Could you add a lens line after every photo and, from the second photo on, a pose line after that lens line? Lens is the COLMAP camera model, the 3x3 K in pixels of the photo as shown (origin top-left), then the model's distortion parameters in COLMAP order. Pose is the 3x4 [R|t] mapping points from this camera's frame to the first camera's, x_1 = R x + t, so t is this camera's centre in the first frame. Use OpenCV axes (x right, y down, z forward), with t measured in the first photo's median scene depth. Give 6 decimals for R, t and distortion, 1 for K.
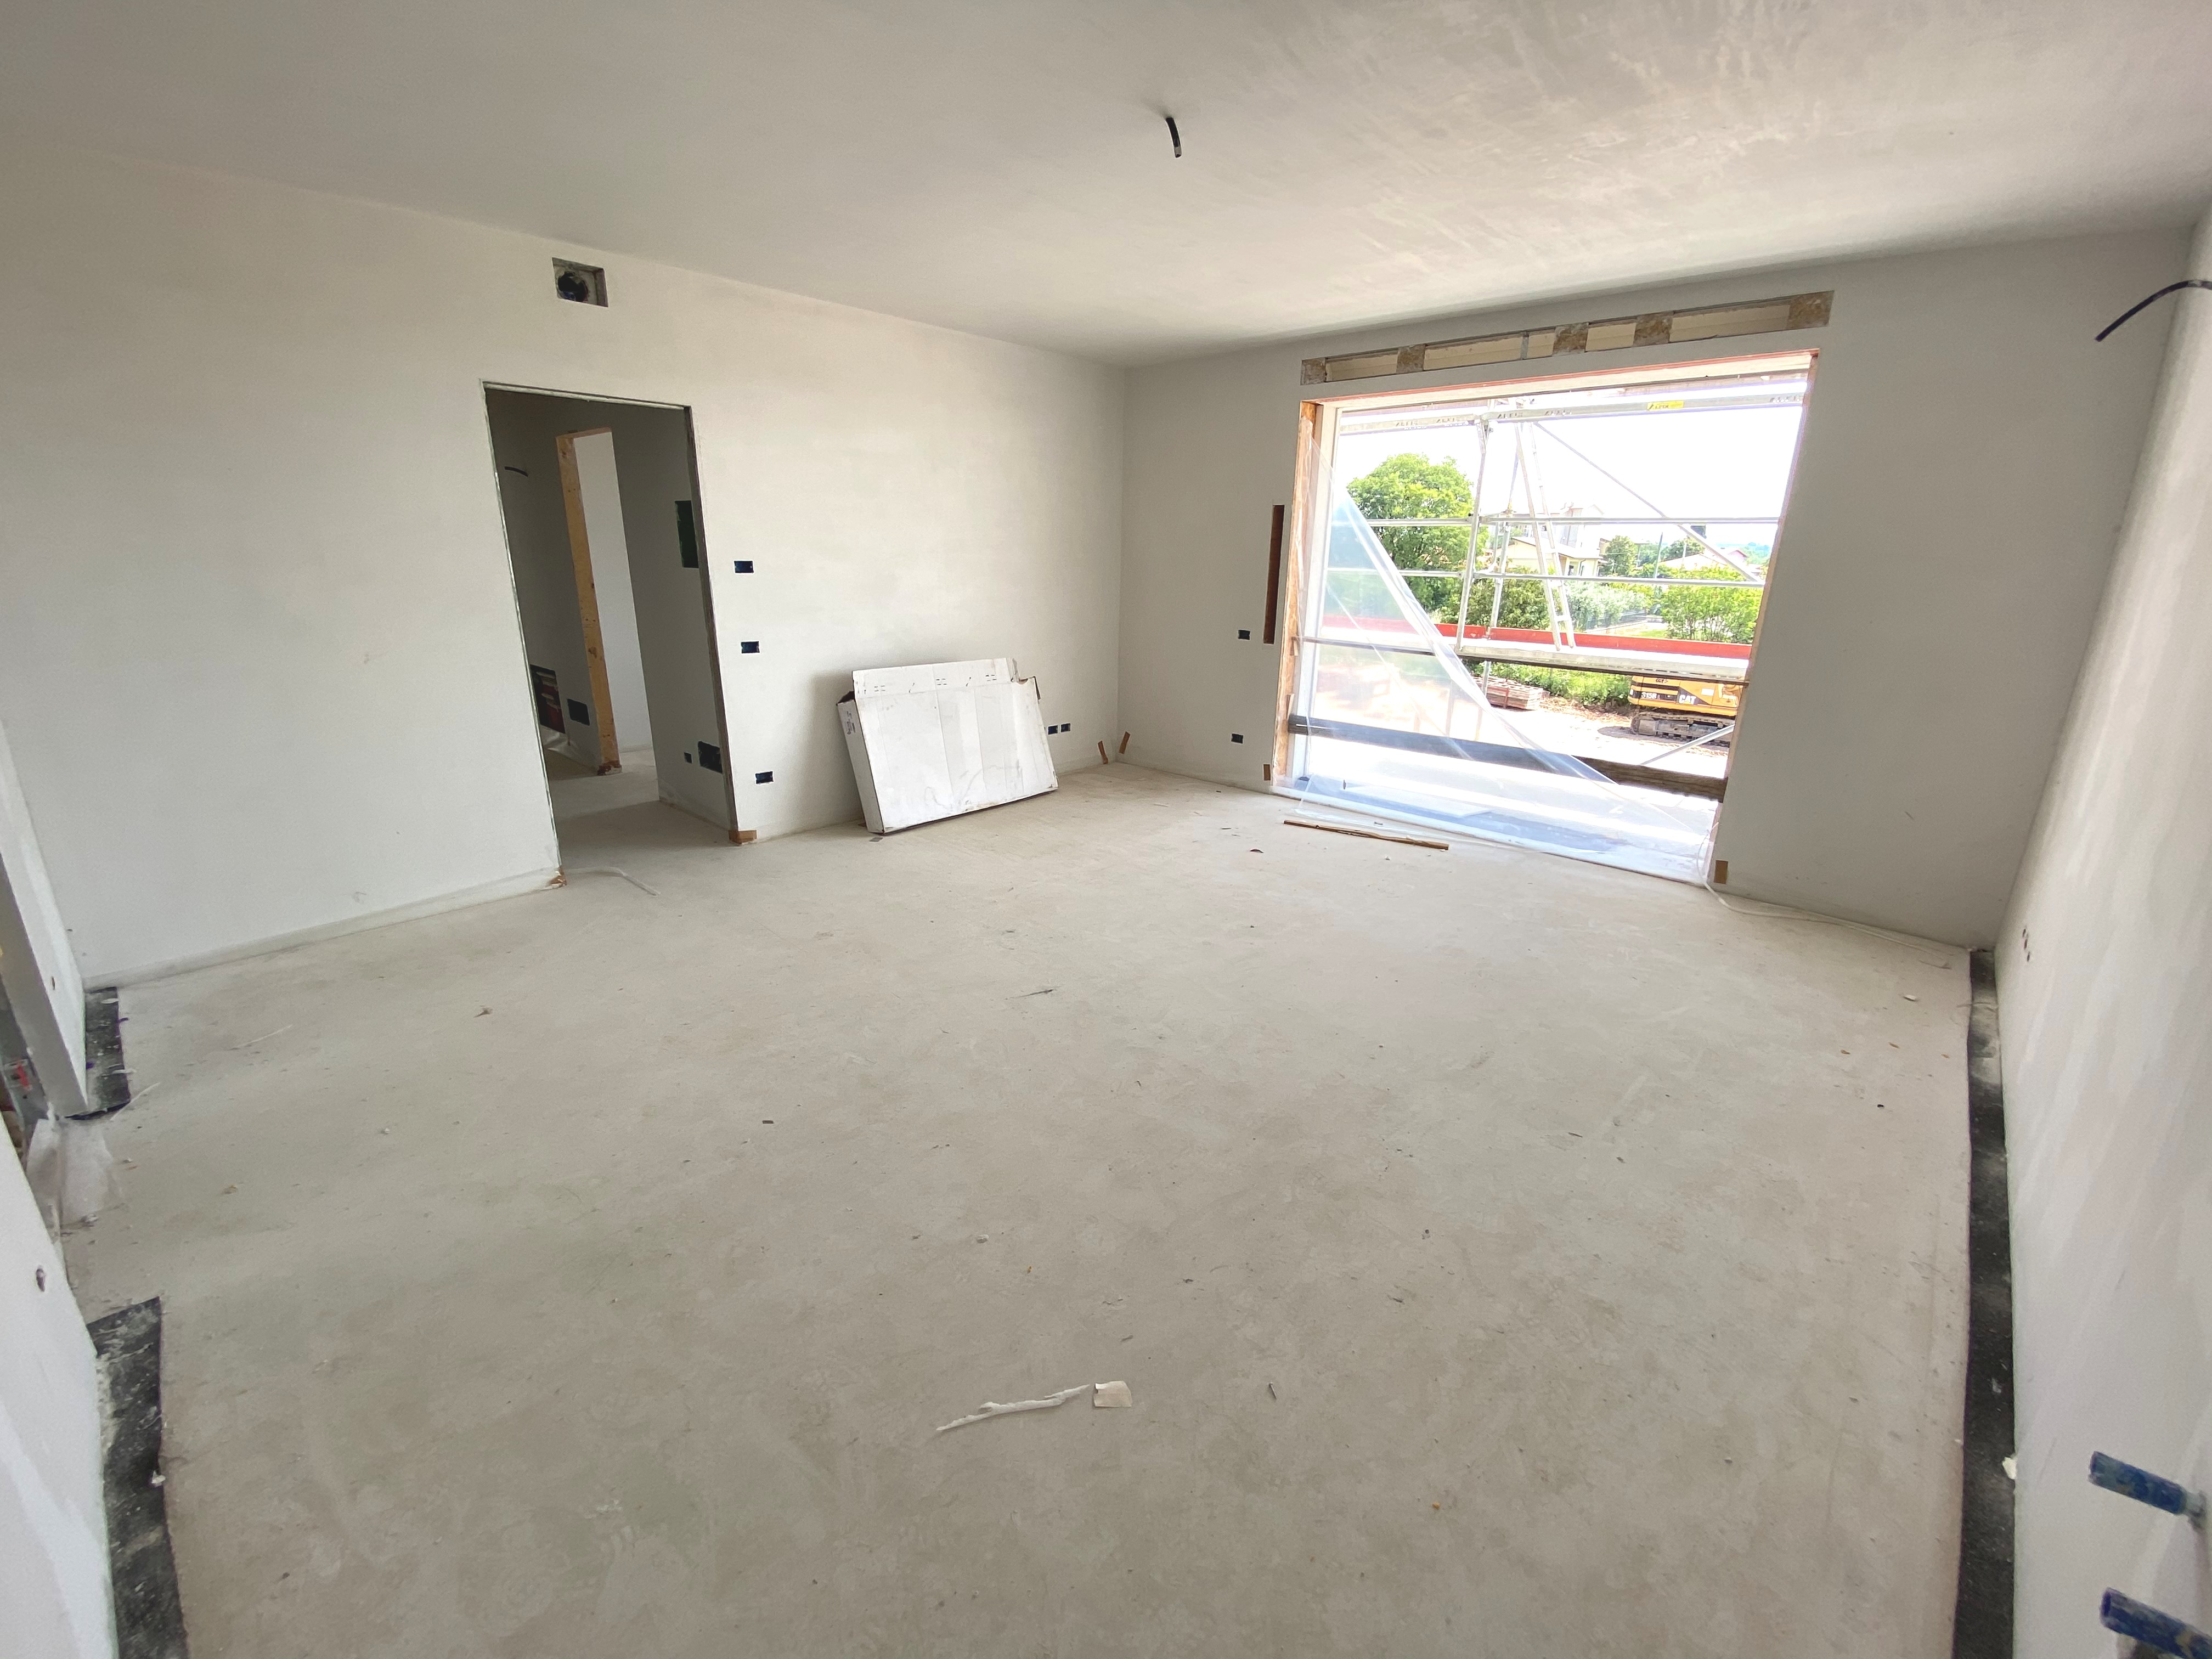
lens RADIAL K [[887.5, 0, 1106.0], [0, 887.5, 829.5], [0, 0, 1]] dist [-0.000254, -0.014985]
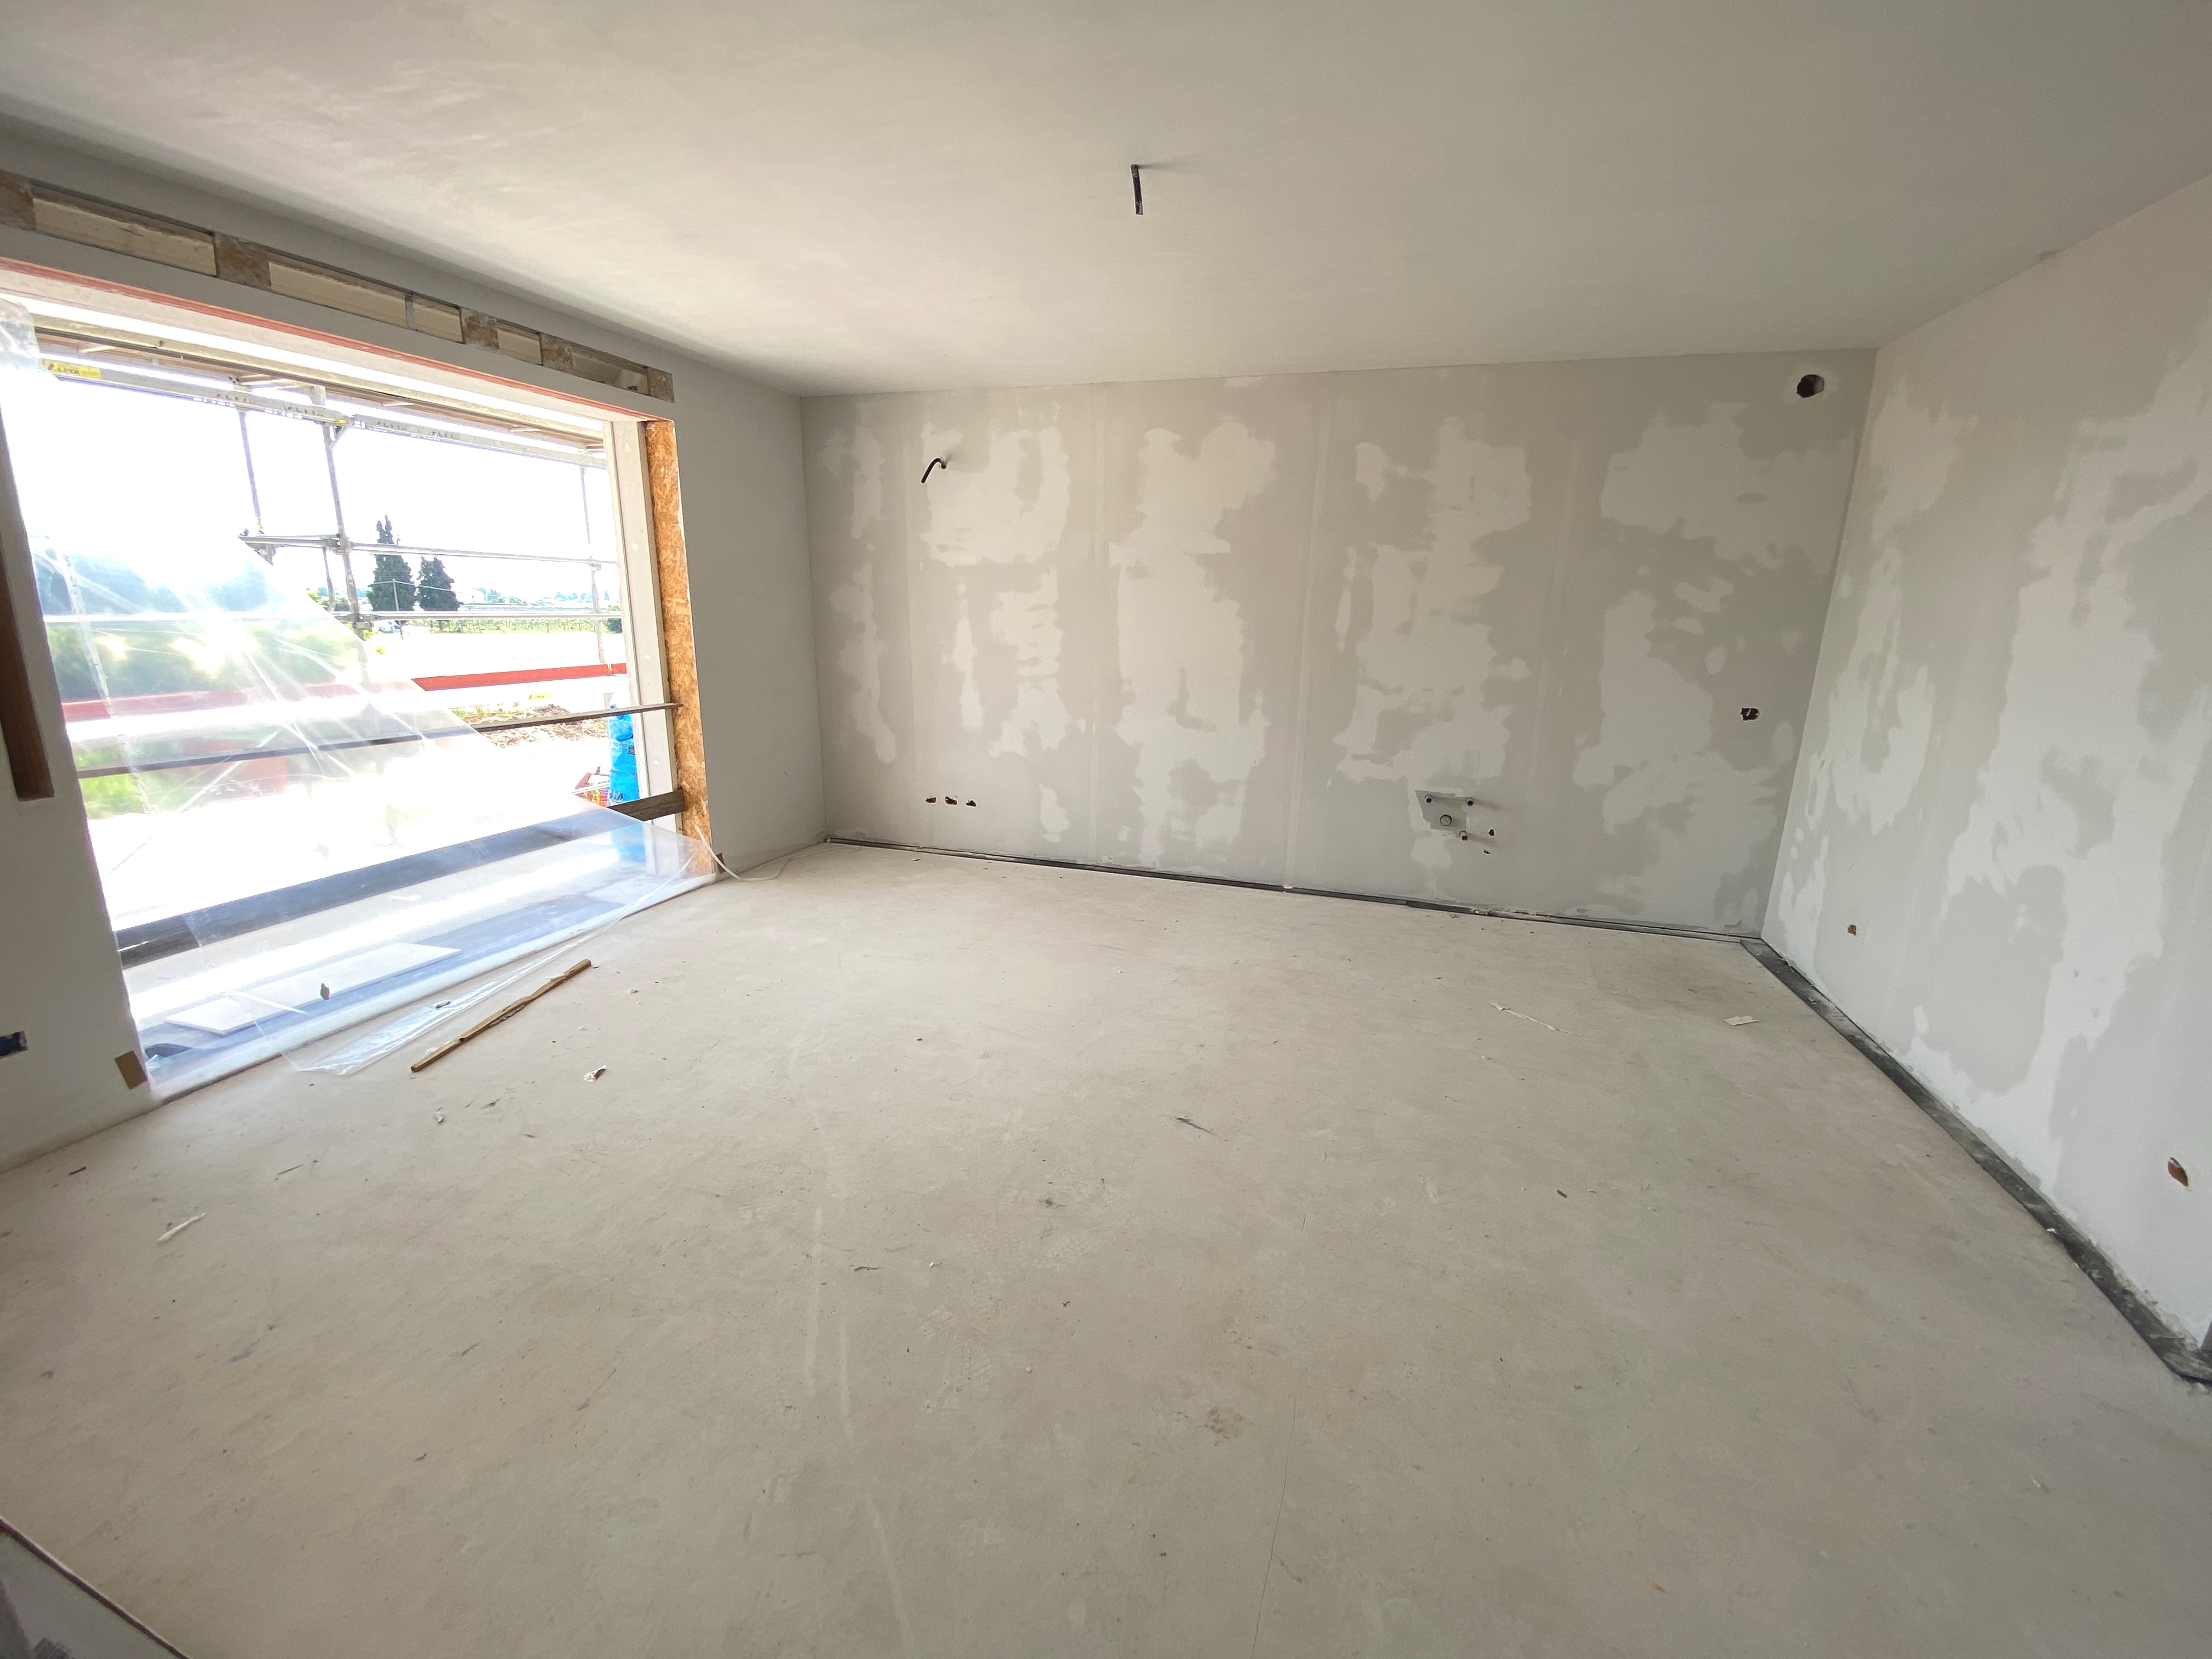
lens RADIAL K [[887.5, 0, 1106.0], [0, 887.5, 829.5], [0, 0, 1]] dist [-0.000254, -0.014985]
pose [[-0.428996, -0.242105, 0.870257, -0.527396], [0.240792, 0.897903, 0.368495, -0.299308], [-0.870622, 0.367634, -0.326900, 0.921681]]
